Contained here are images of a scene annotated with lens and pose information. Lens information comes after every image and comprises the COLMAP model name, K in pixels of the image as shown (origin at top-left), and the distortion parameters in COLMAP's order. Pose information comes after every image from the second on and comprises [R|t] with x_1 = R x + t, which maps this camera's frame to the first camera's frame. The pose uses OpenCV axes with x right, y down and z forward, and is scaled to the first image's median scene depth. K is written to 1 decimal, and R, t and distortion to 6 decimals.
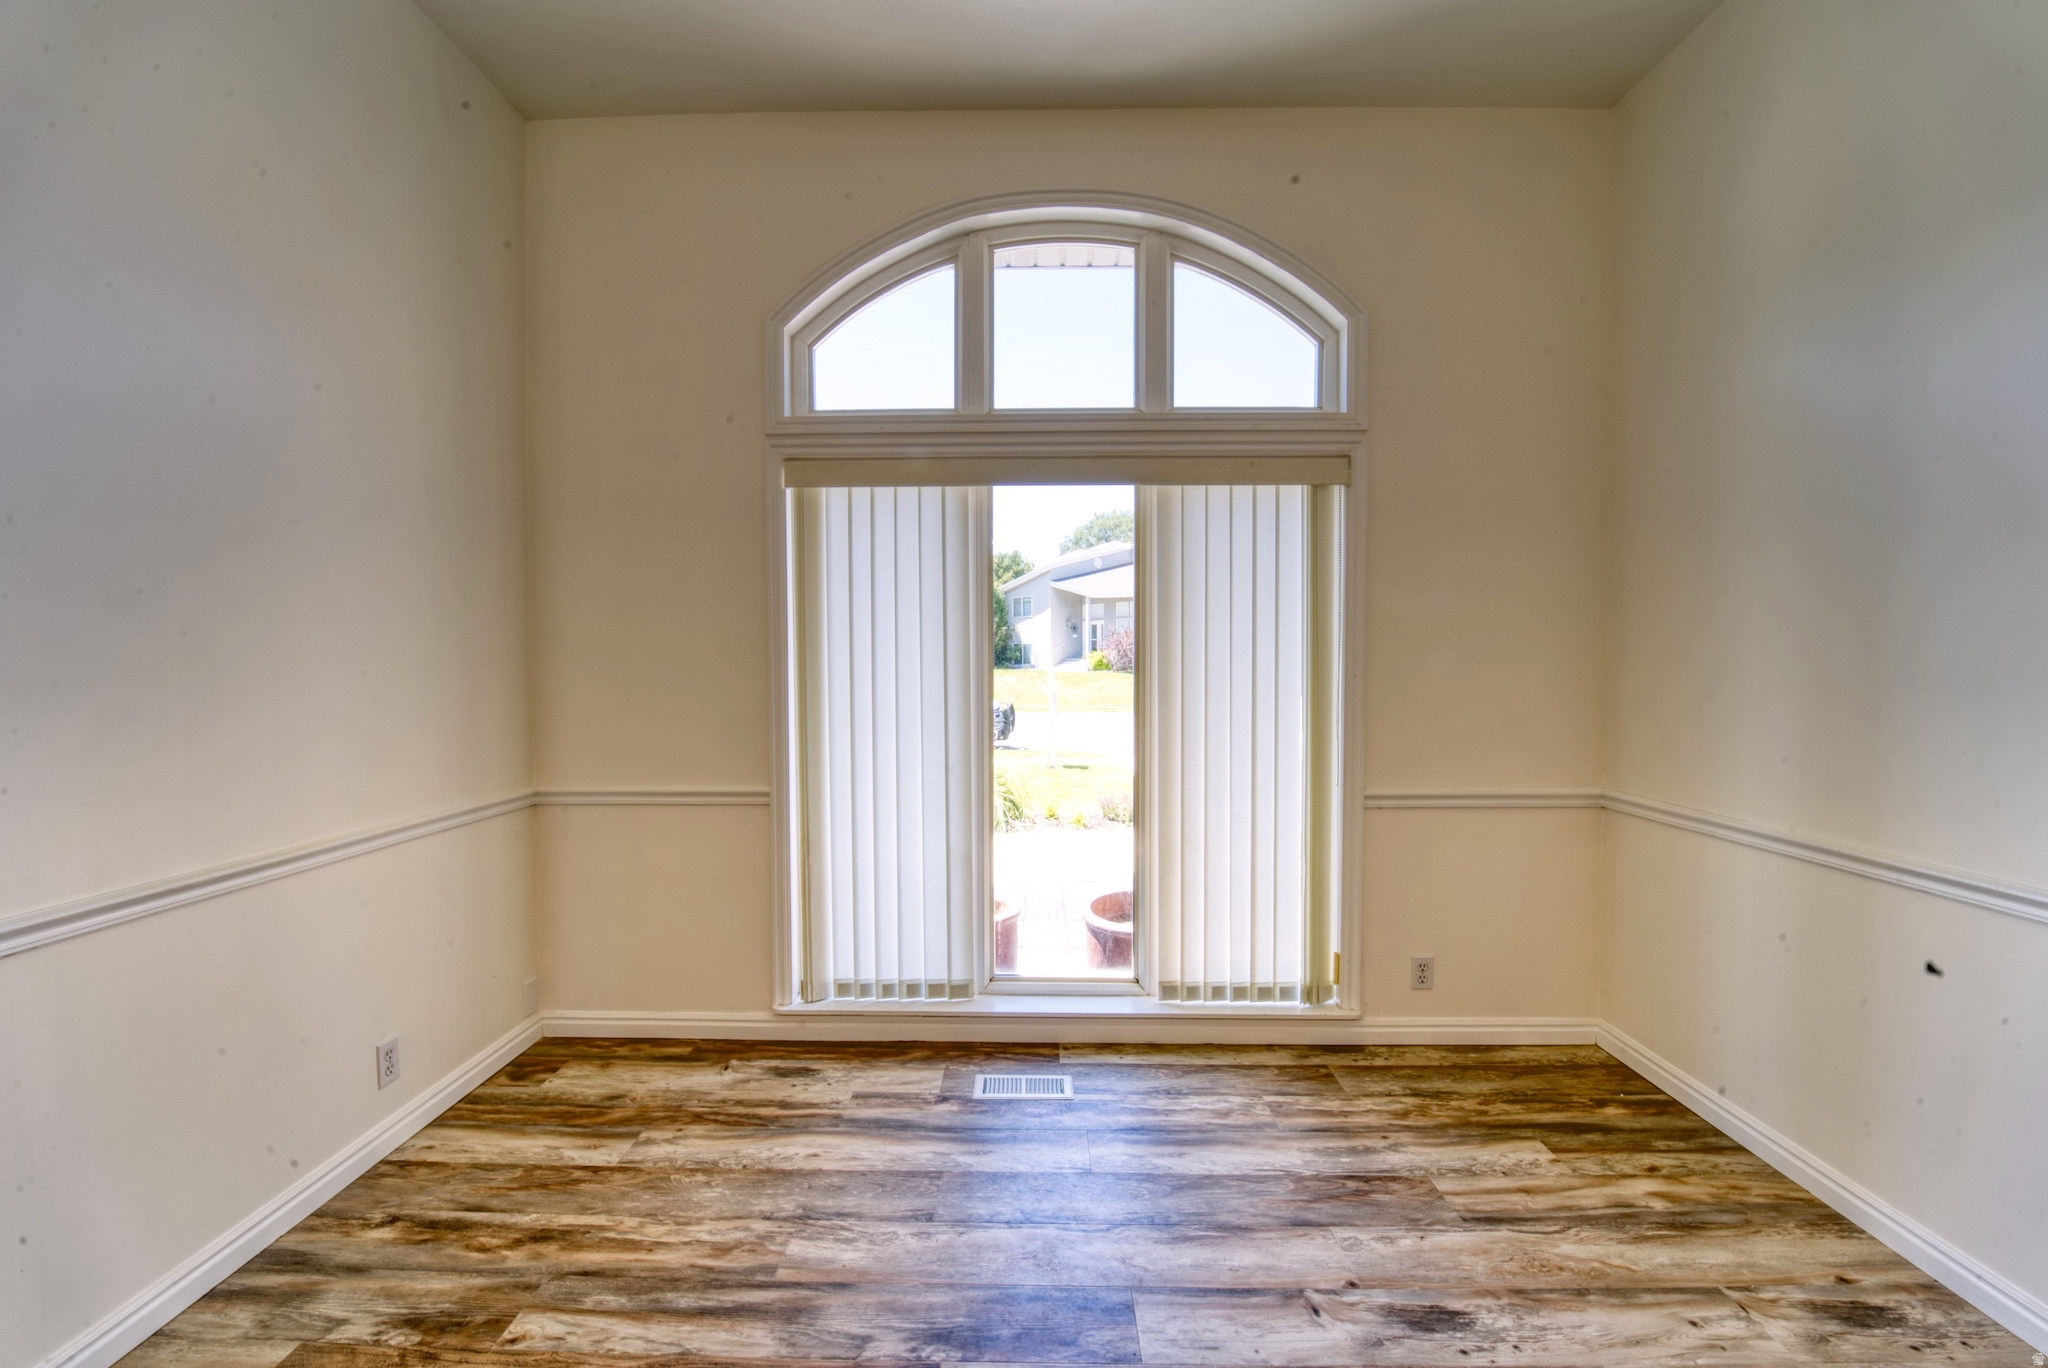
lens RADIAL K [[837.9, 0, 1021.0], [0, 837.9, 686.3], [0, 0, 1]] dist [-0.020183, -0.001217]
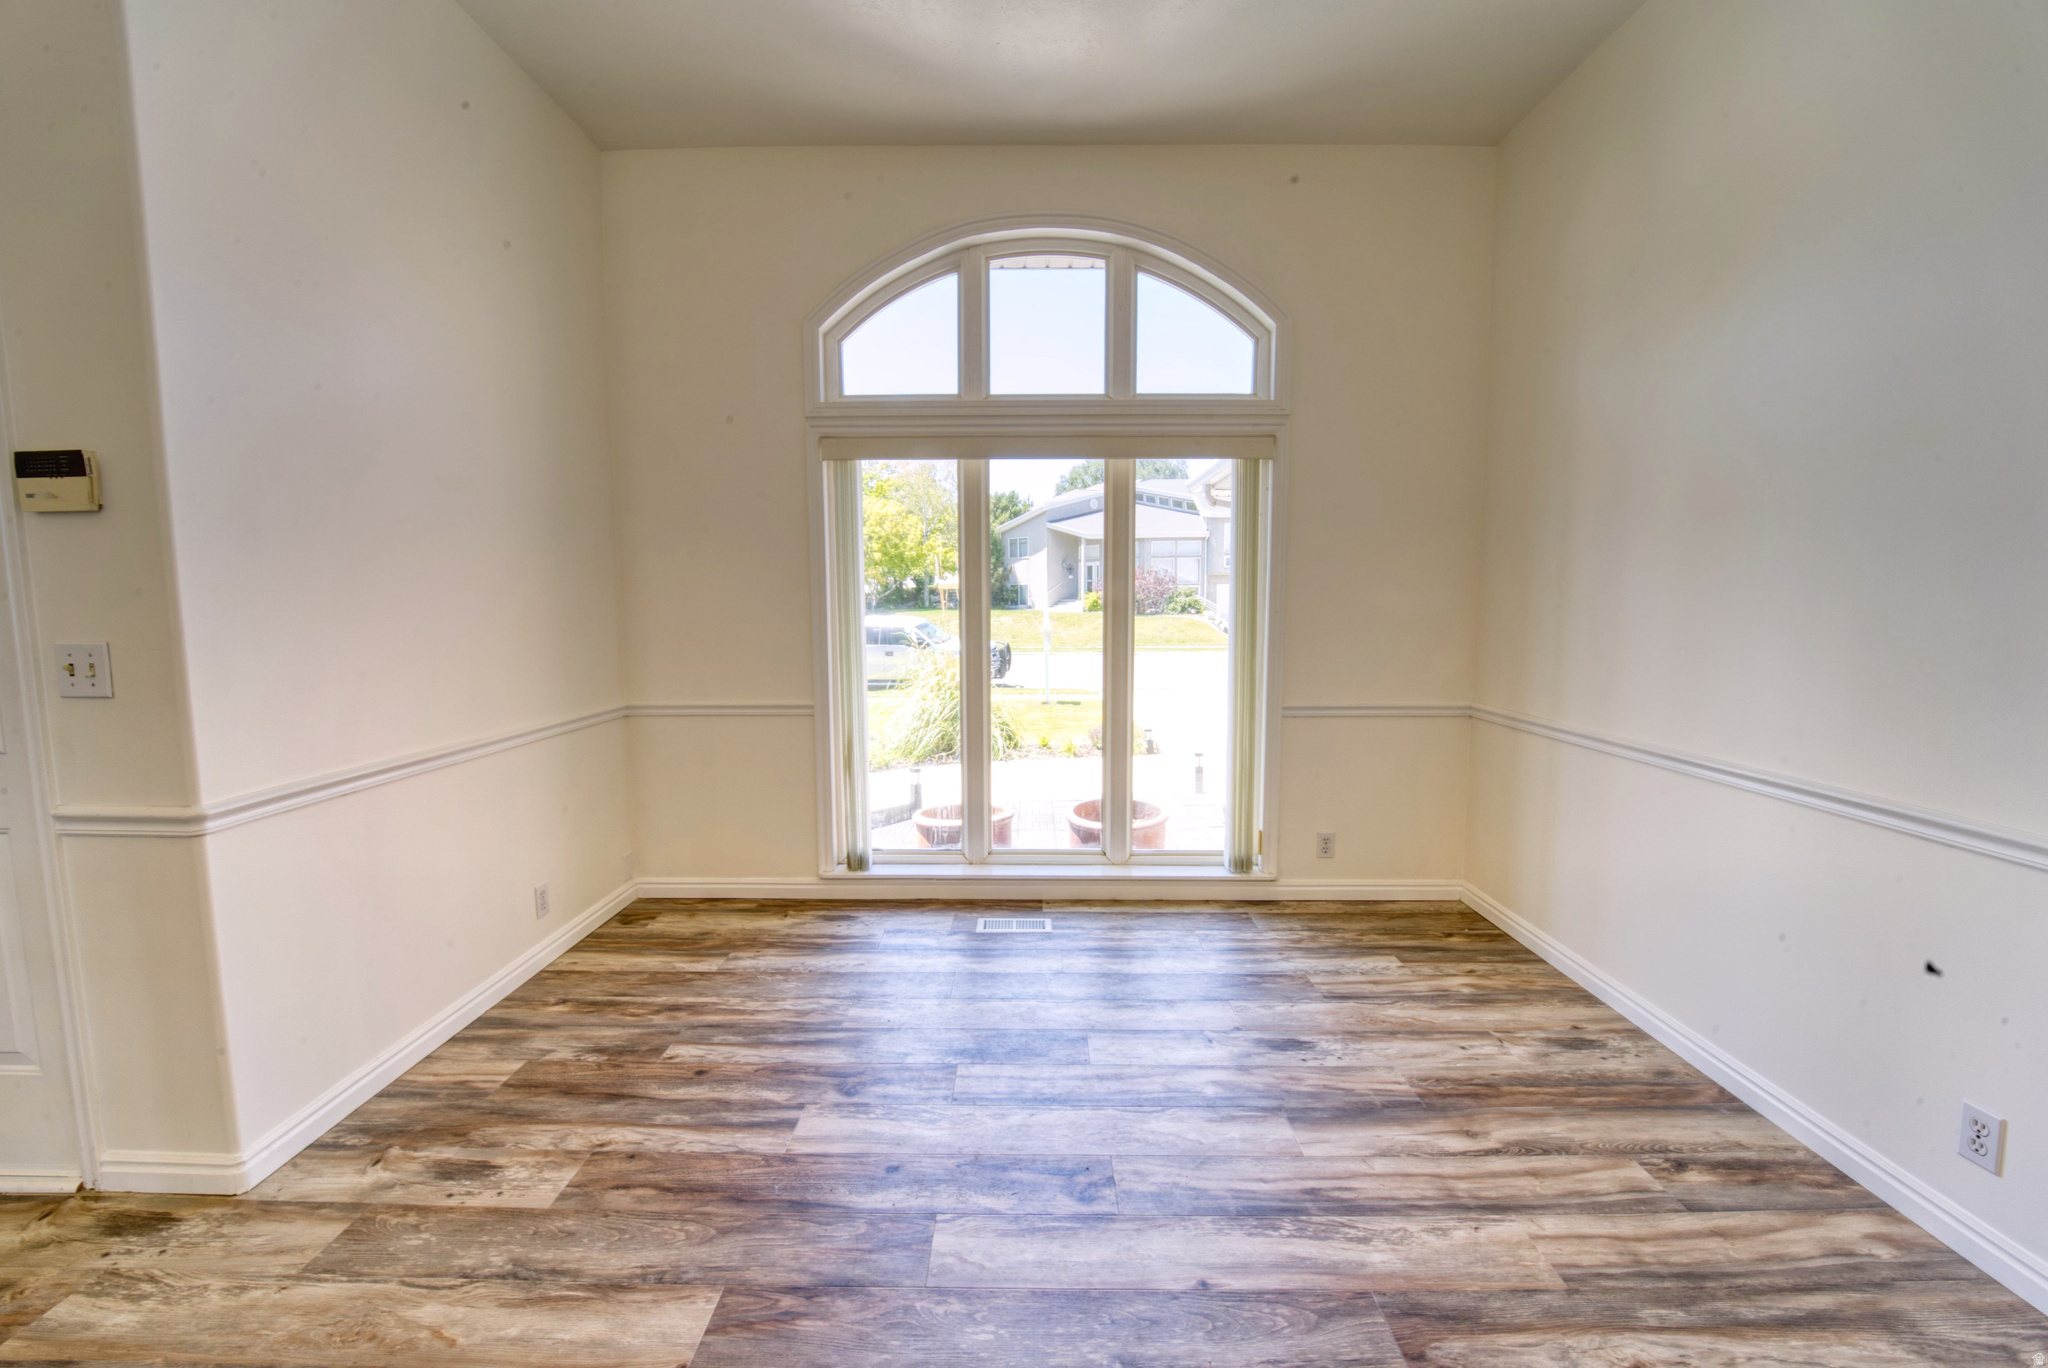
lens RADIAL K [[837.9, 0, 1021.0], [0, 837.9, 686.3], [0, 0, 1]] dist [-0.020183, -0.001217]
pose [[0.999993, -0.001147, 0.003691, 0.008630], [0.000885, 0.997539, 0.070115, 0.010628], [-0.003763, -0.070111, 0.997532, -0.285333]]
